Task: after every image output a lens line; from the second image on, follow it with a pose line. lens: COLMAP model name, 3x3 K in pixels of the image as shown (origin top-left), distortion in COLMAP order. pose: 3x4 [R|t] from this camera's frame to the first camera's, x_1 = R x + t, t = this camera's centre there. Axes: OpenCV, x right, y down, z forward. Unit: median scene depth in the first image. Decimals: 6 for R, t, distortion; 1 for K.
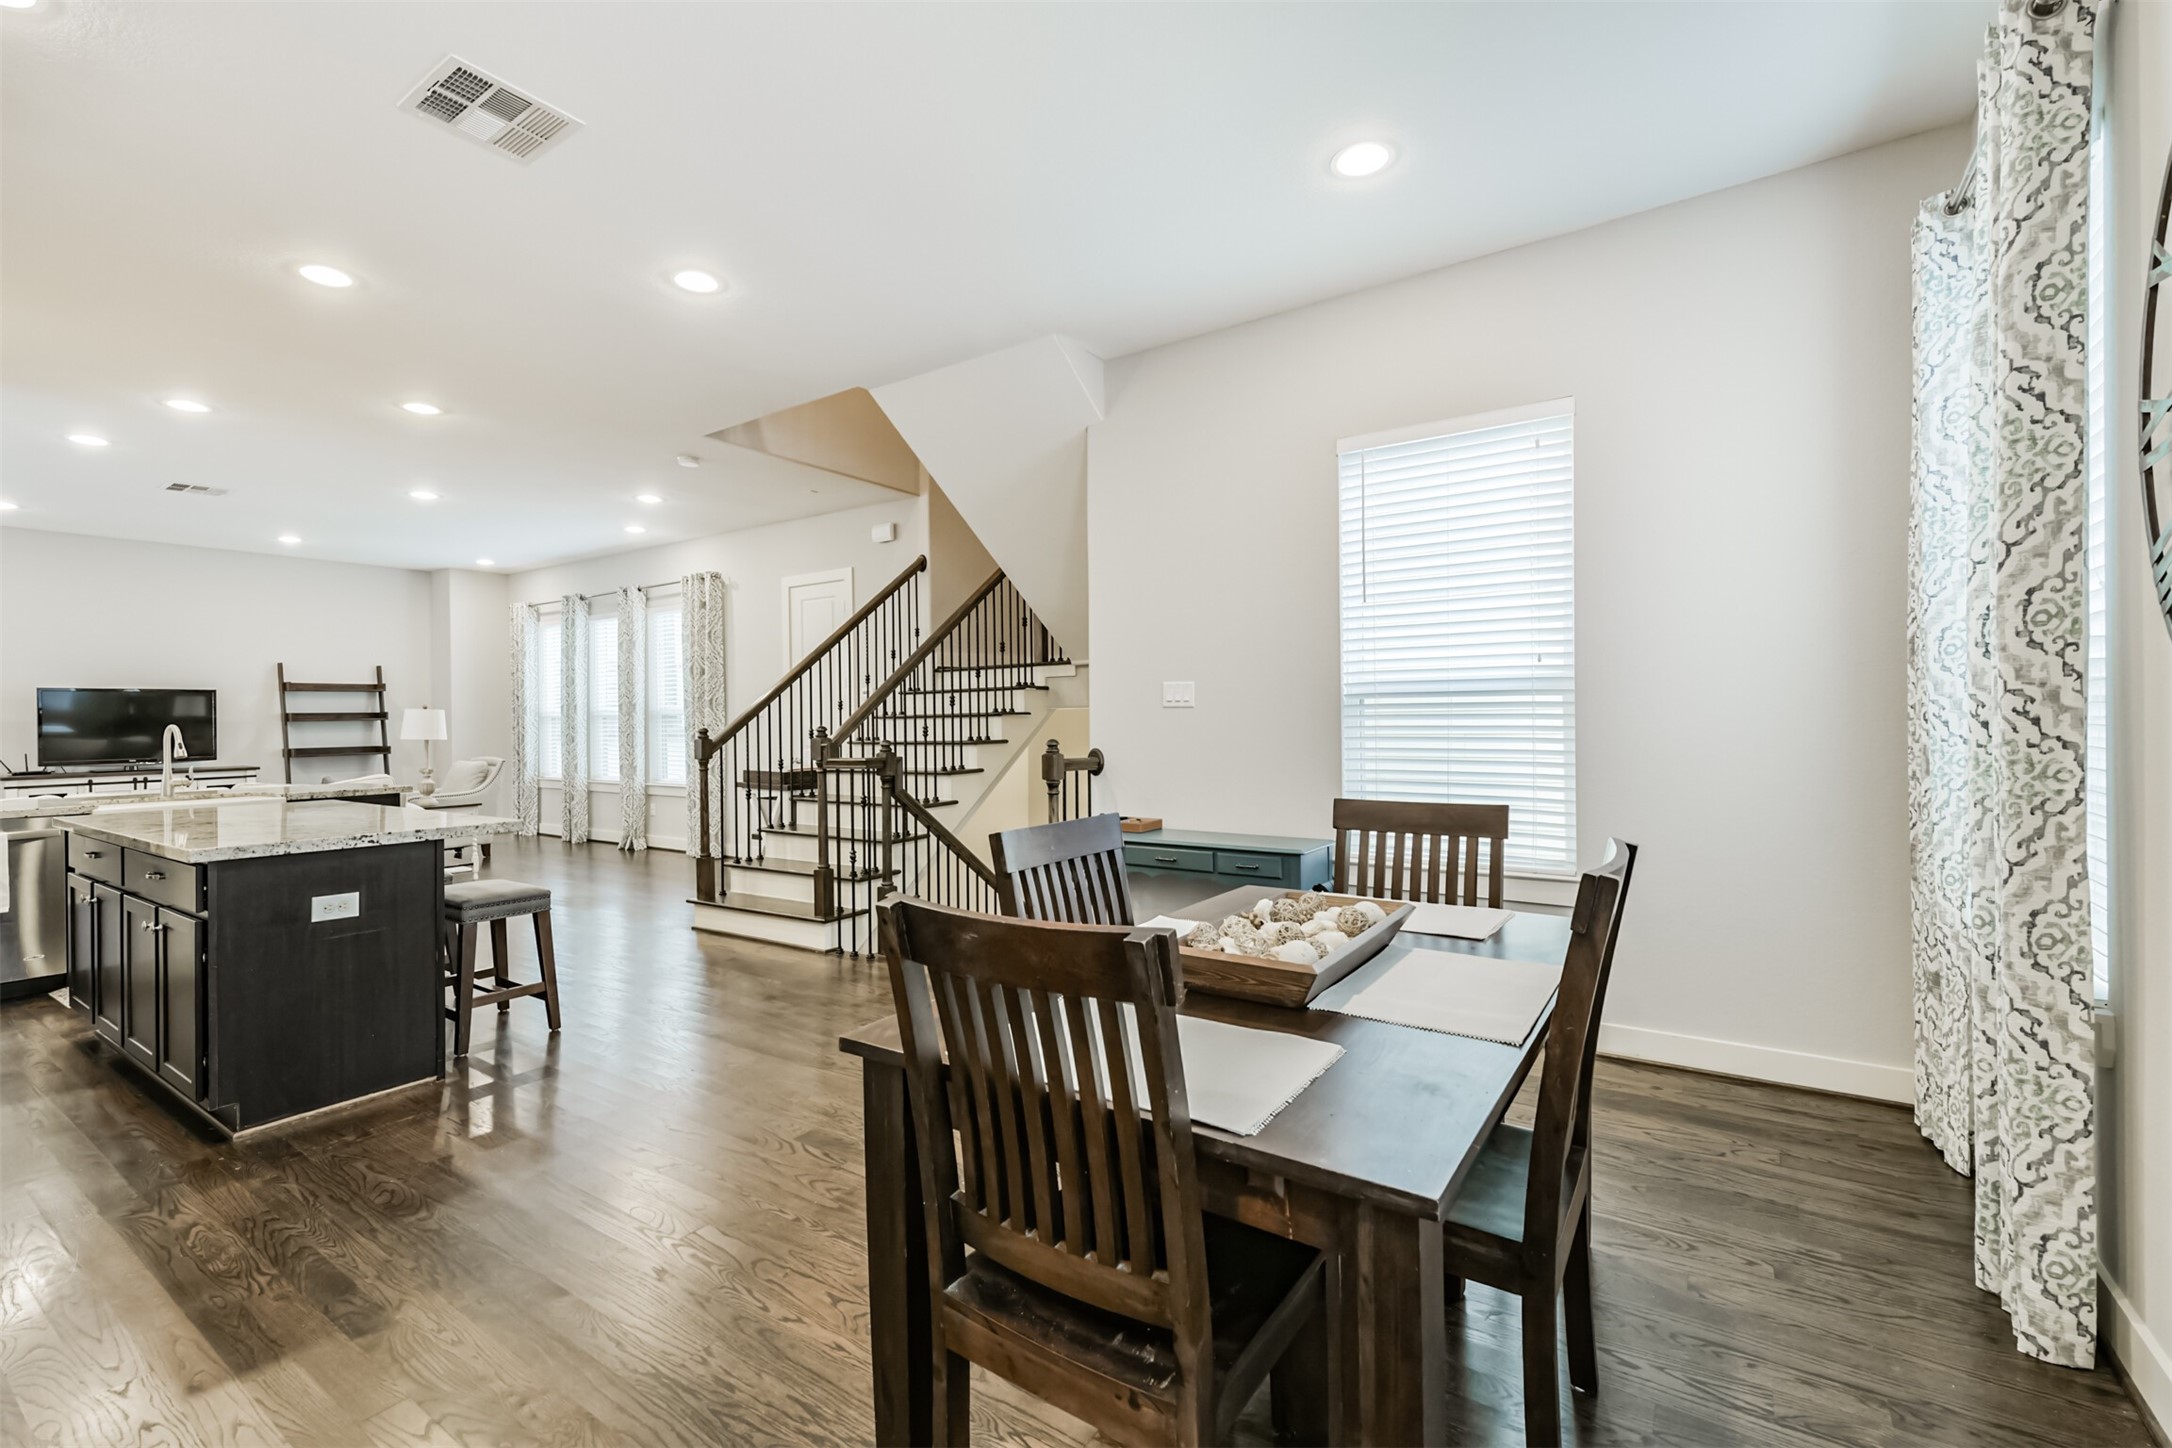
lens RADIAL K [[943.0, 0, 1090.0], [0, 943.0, 720.0], [0, 0, 1]] dist [0.004226, -0.000145]
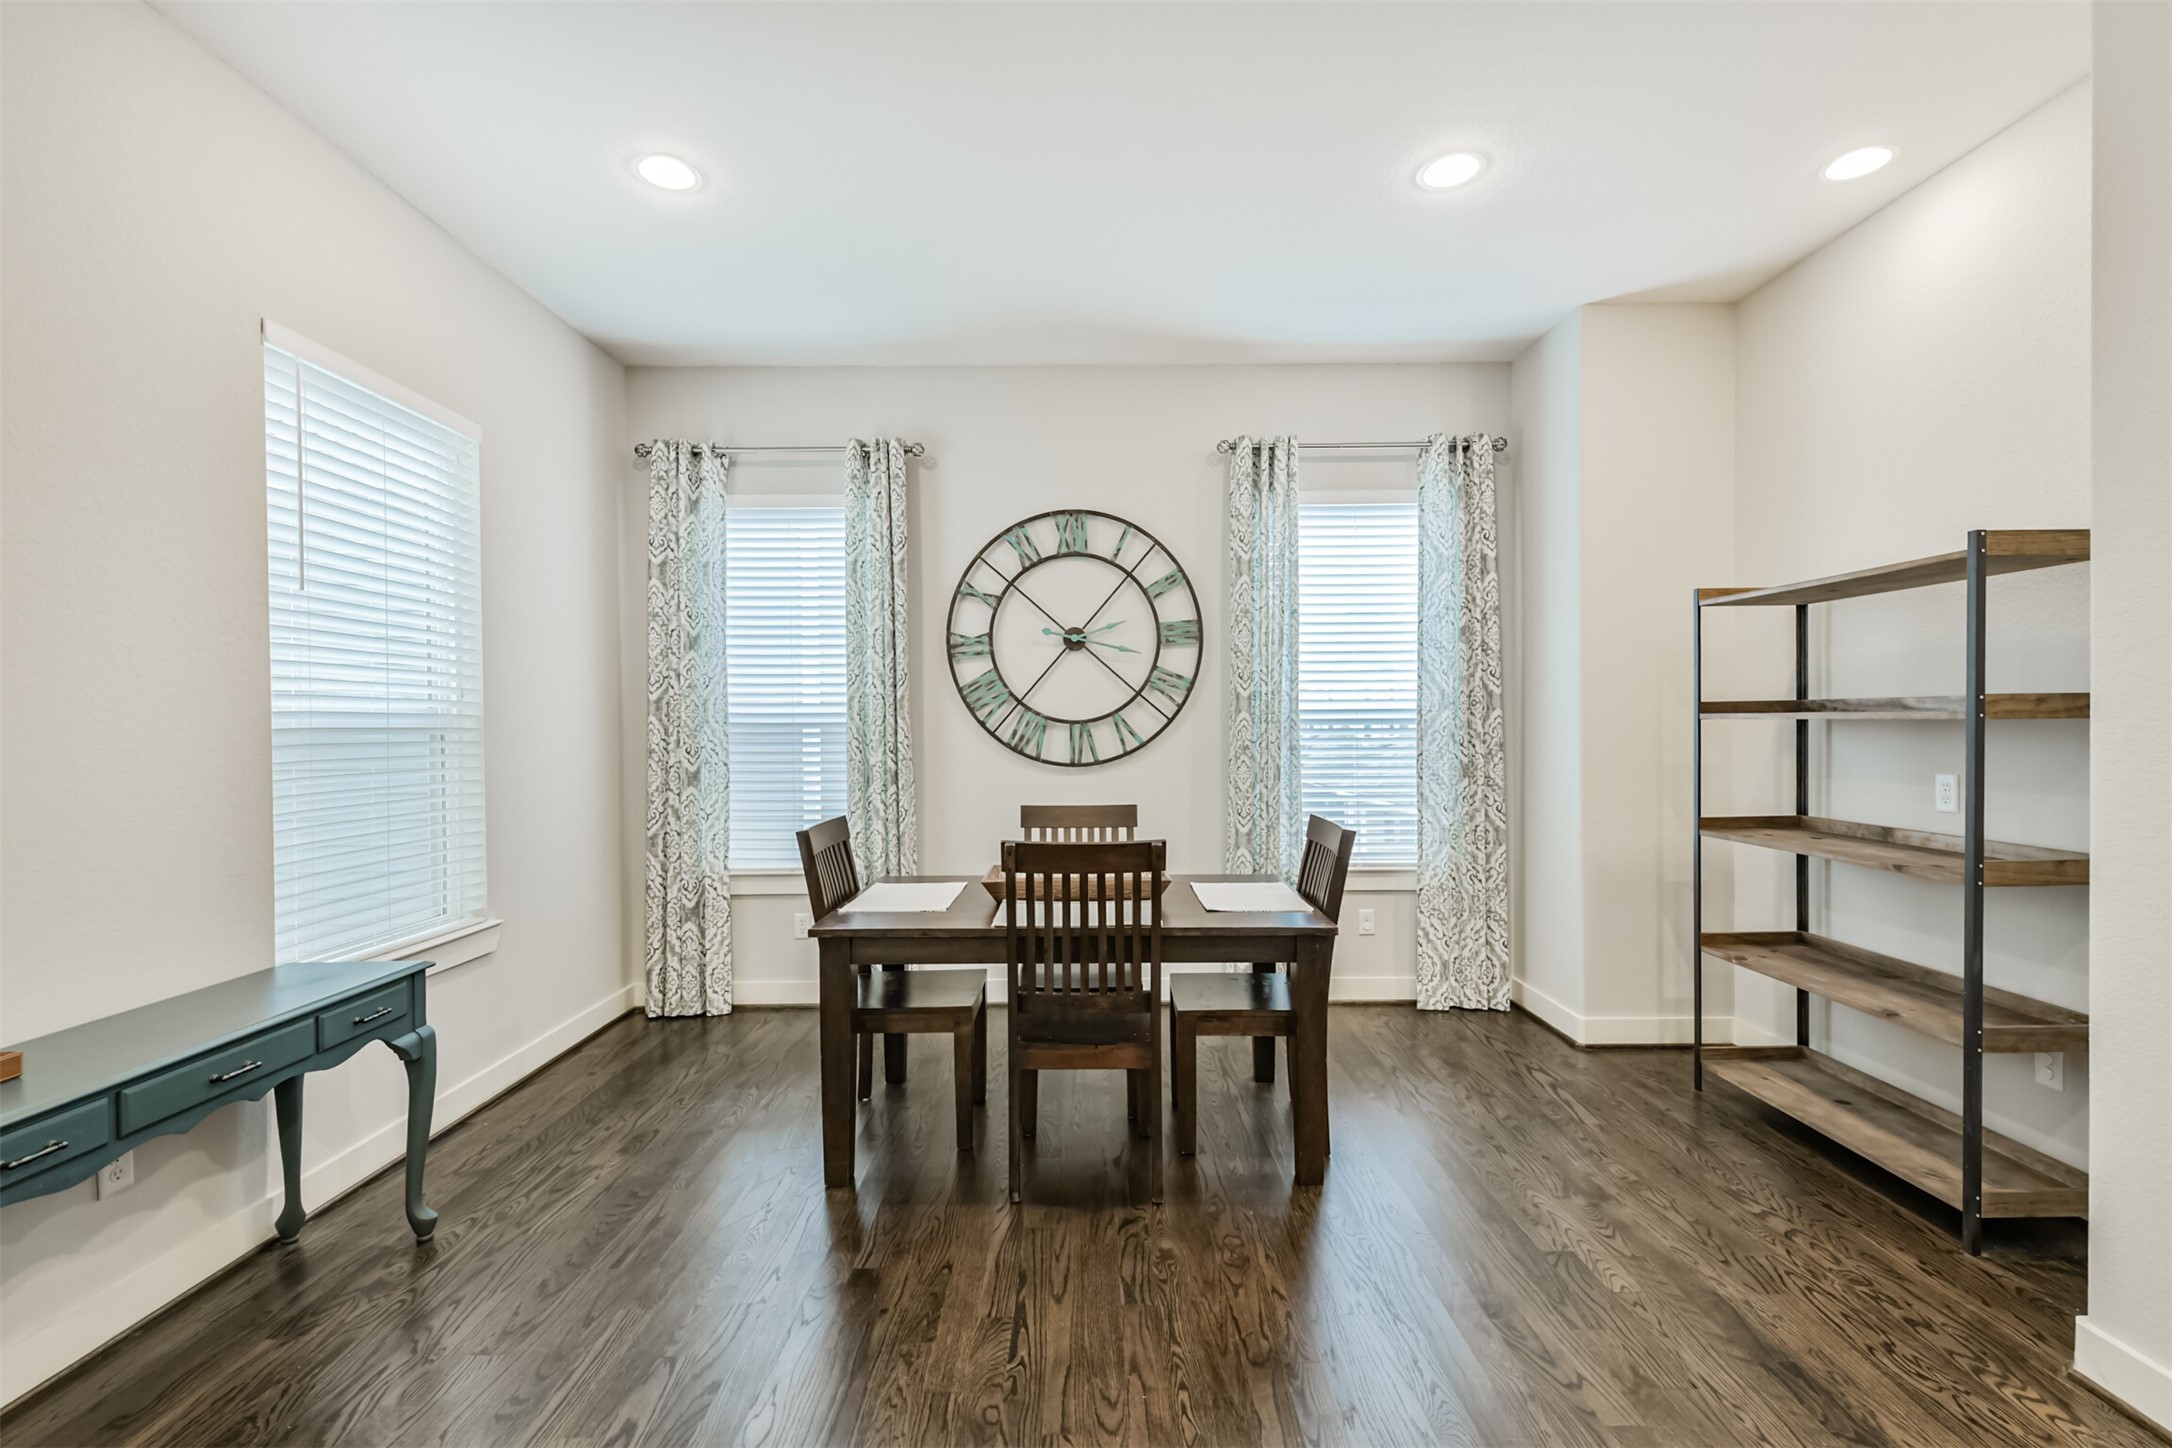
lens RADIAL K [[943.0, 0, 1088.3], [0, 943.0, 726.7], [0, 0, 1]] dist [0.004226, -0.000145]
pose [[-0.566738, 0.008619, 0.823853, -1.087436], [0.006149, 0.999962, -0.006232, -0.040683], [-0.823875, 0.001534, -0.566769, 1.764928]]
